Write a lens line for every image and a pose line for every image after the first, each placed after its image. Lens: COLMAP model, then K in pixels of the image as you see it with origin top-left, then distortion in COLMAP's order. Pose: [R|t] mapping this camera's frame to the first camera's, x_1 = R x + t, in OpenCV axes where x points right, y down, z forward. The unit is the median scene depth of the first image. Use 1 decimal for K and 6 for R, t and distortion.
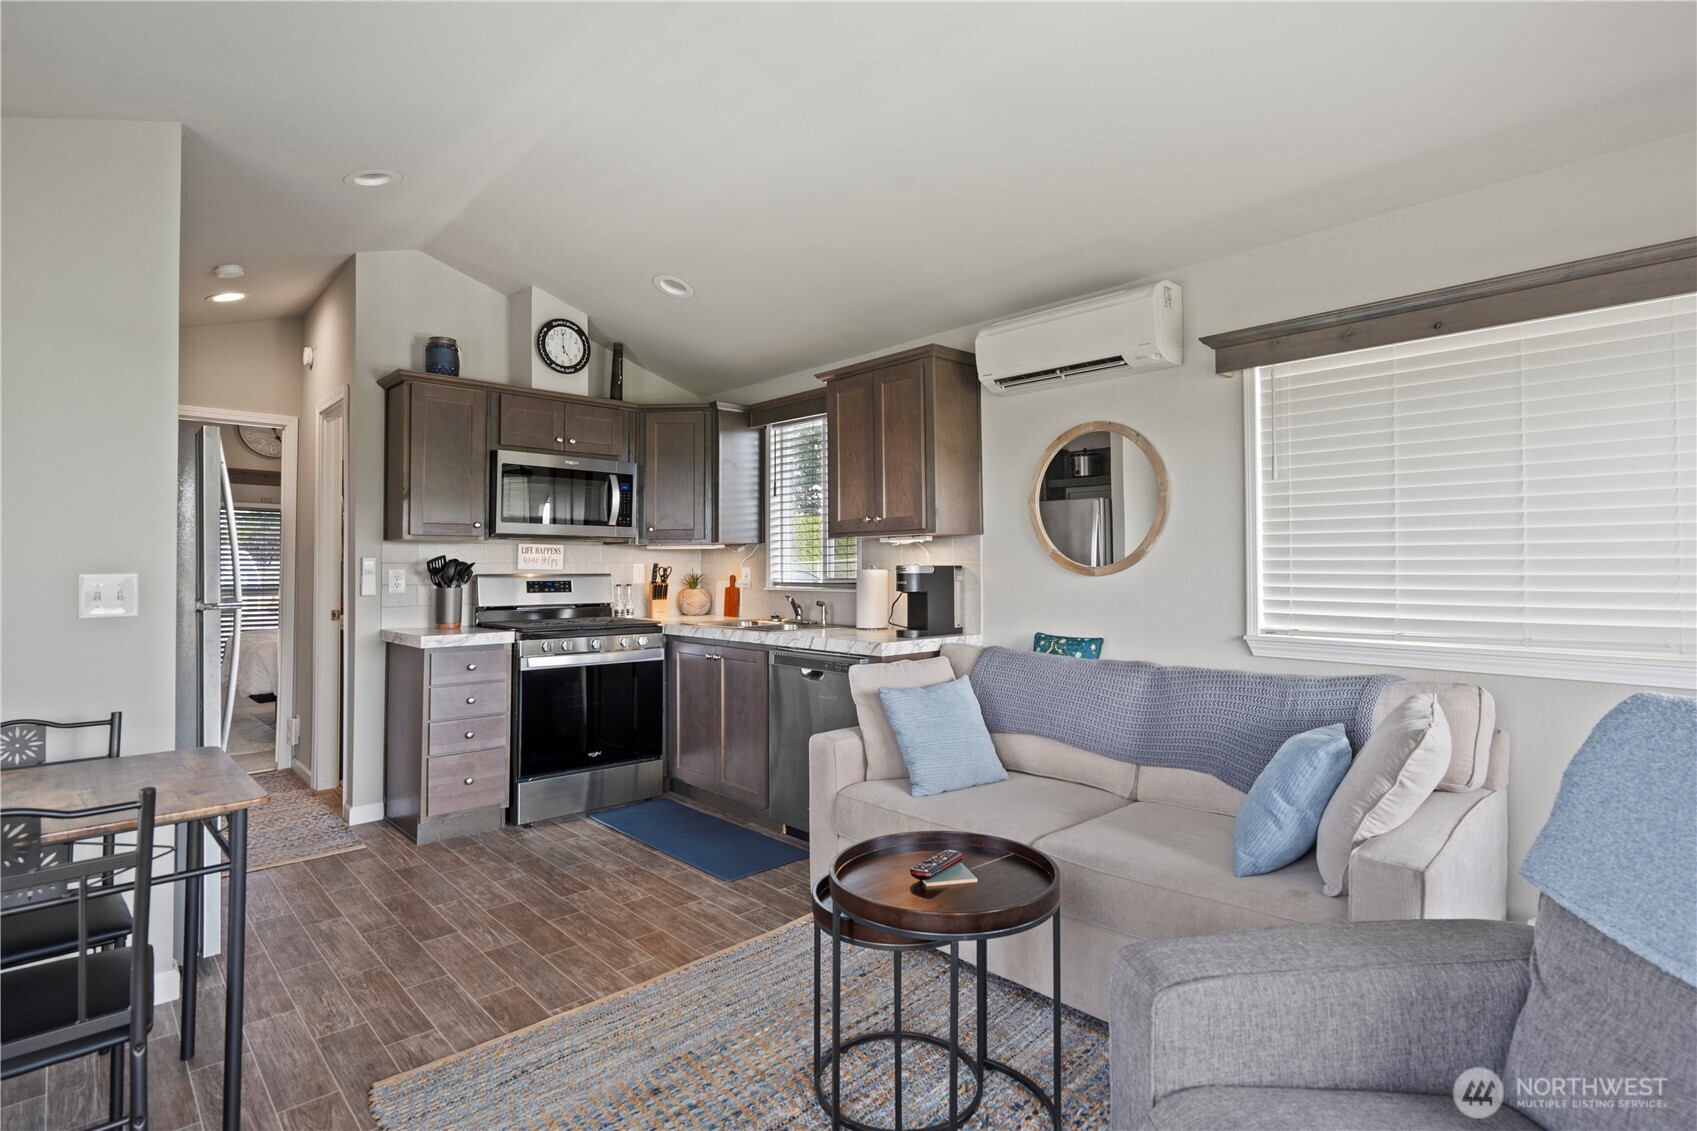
lens RADIAL K [[824.0, 0, 849.6], [0, 824.0, 563.5], [0, 0, 1]] dist [0.000214, 0.000008]
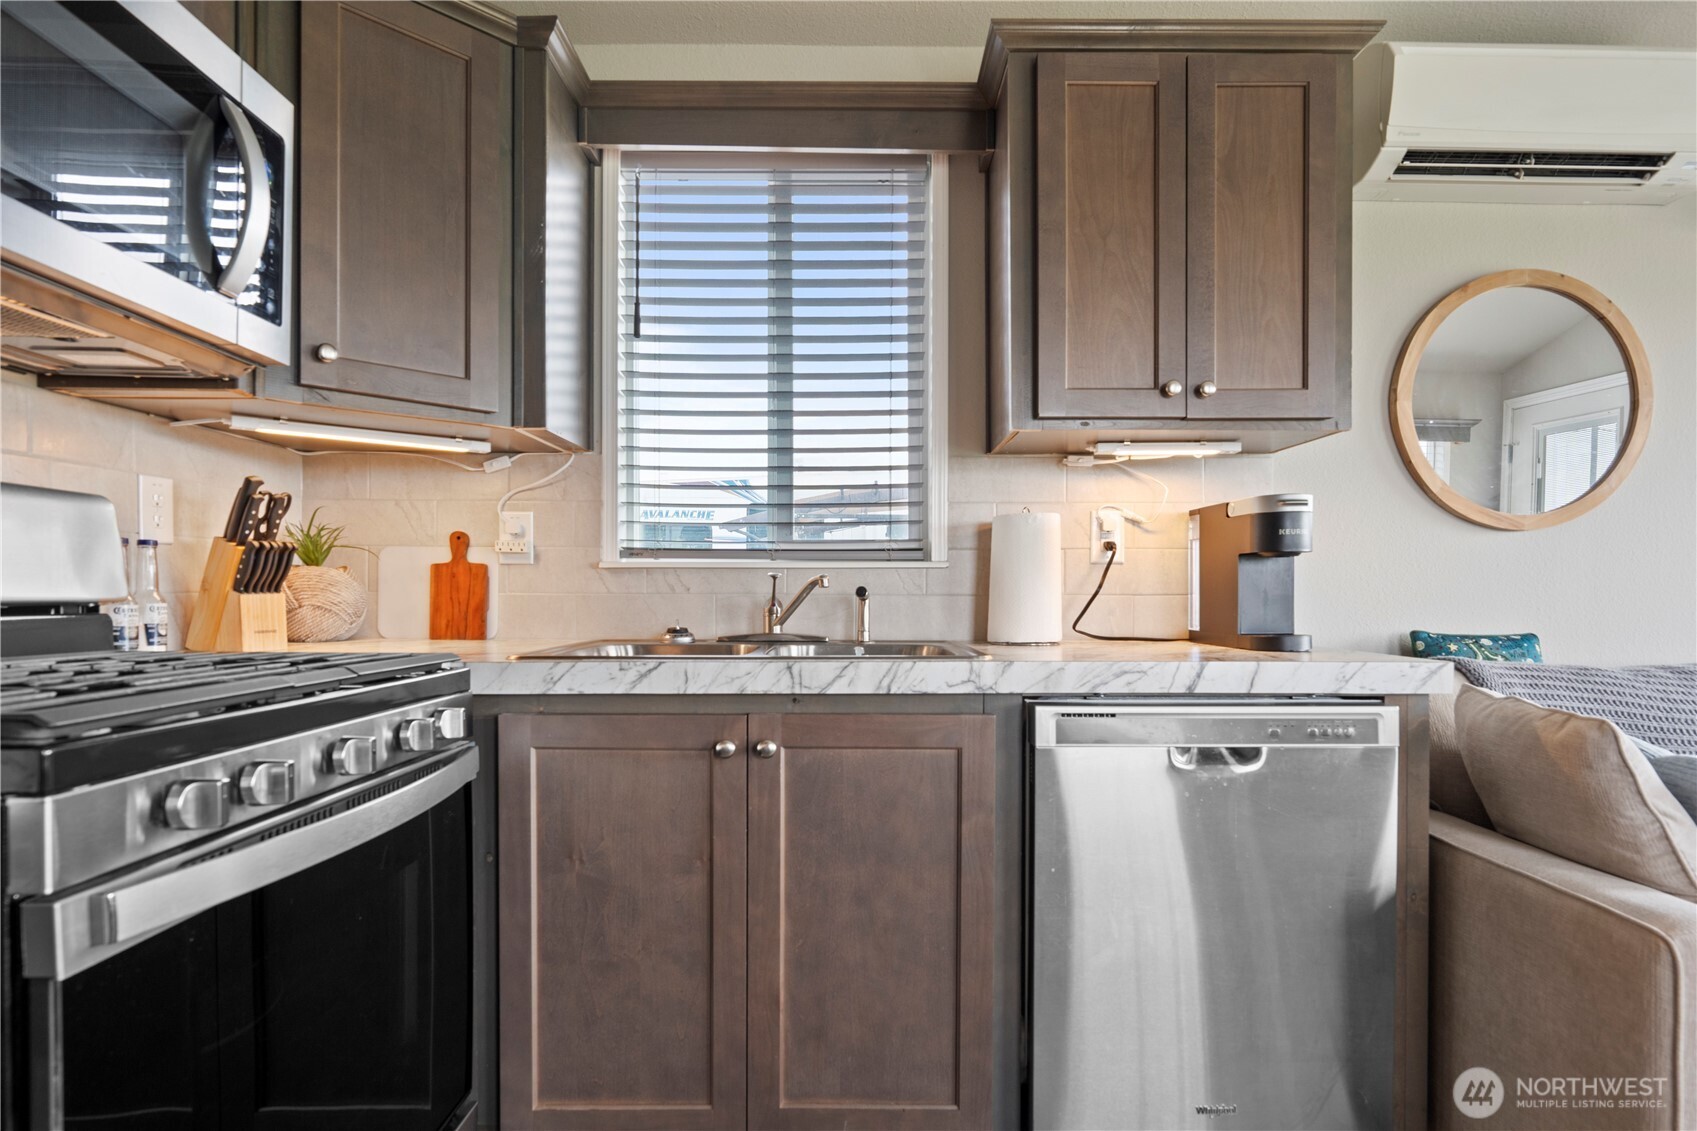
lens RADIAL K [[910.9, 0, 849.5], [0, 910.9, 575.1], [0, 0, 1]] dist [-0.005015, -0.001198]
pose [[0.691312, 0.011294, 0.722468, -0.338820], [-0.007102, 0.999936, -0.008836, 0.038991], [-0.722521, 0.000977, 0.691348, 0.608683]]
